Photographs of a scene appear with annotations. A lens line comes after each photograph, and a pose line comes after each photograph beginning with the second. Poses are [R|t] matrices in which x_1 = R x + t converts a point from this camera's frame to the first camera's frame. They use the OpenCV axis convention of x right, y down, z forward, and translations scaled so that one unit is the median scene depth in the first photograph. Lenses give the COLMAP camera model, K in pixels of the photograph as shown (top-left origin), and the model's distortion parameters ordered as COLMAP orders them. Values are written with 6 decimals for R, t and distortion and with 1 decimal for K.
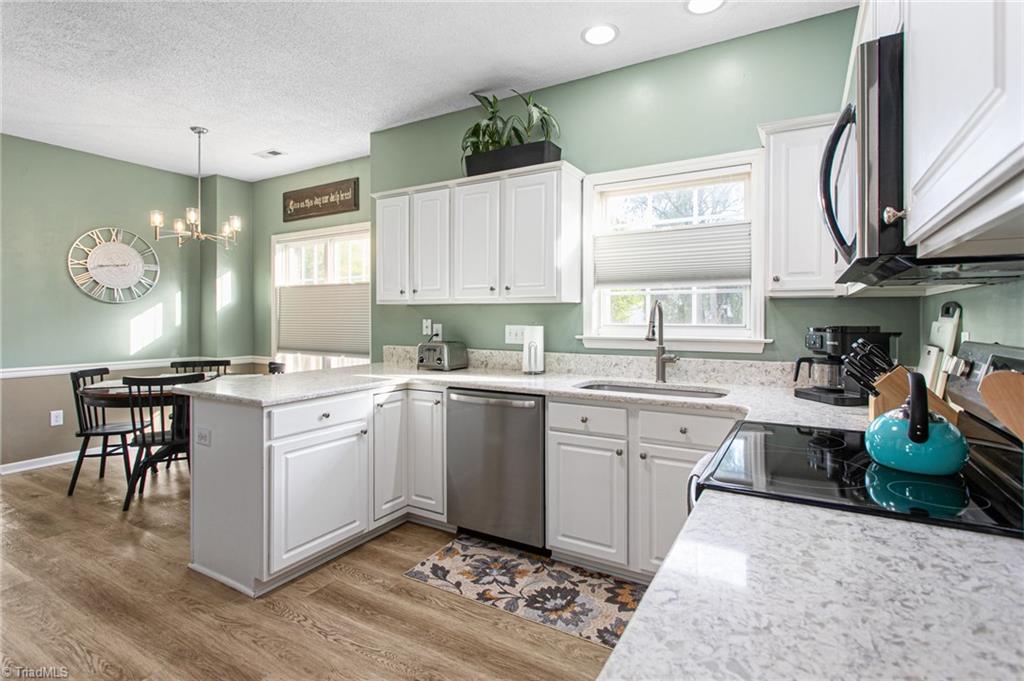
lens RADIAL K [[494.3, 0, 513.4], [0, 494.3, 319.6], [0, 0, 1]] dist [-0.000600, 0.003333]
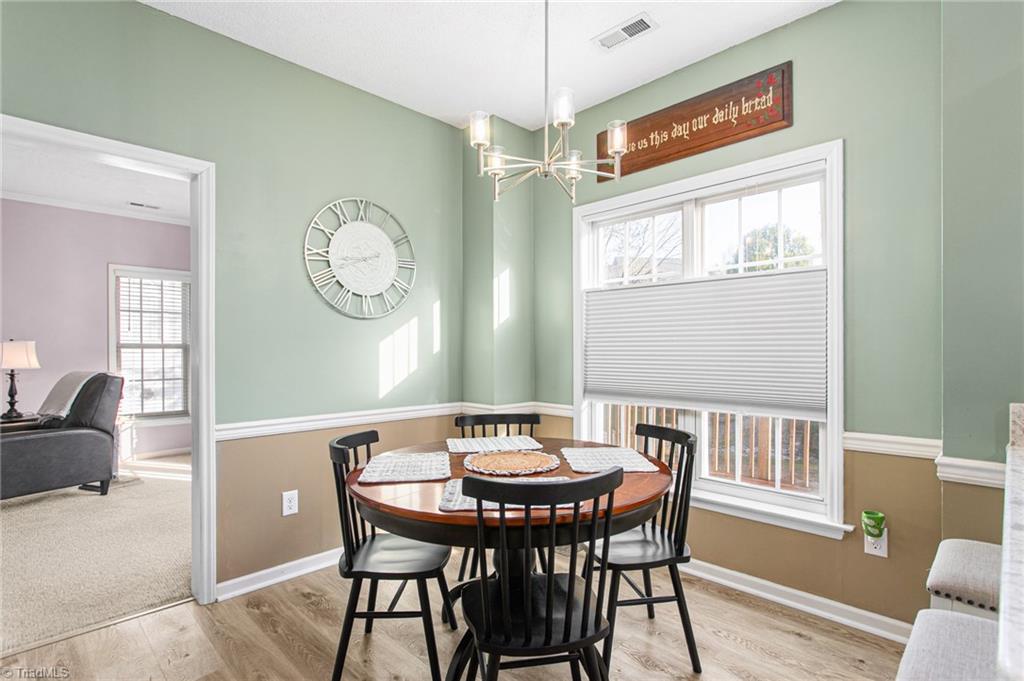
lens RADIAL K [[494.3, 0, 510.3], [0, 494.3, 343.3], [0, 0, 1]] dist [-0.000600, 0.003333]
pose [[0.968008, -0.003249, -0.250899, -0.733610], [0.000706, 0.999947, -0.010226, 0.010100], [0.250919, 0.009722, 0.967959, 0.689242]]
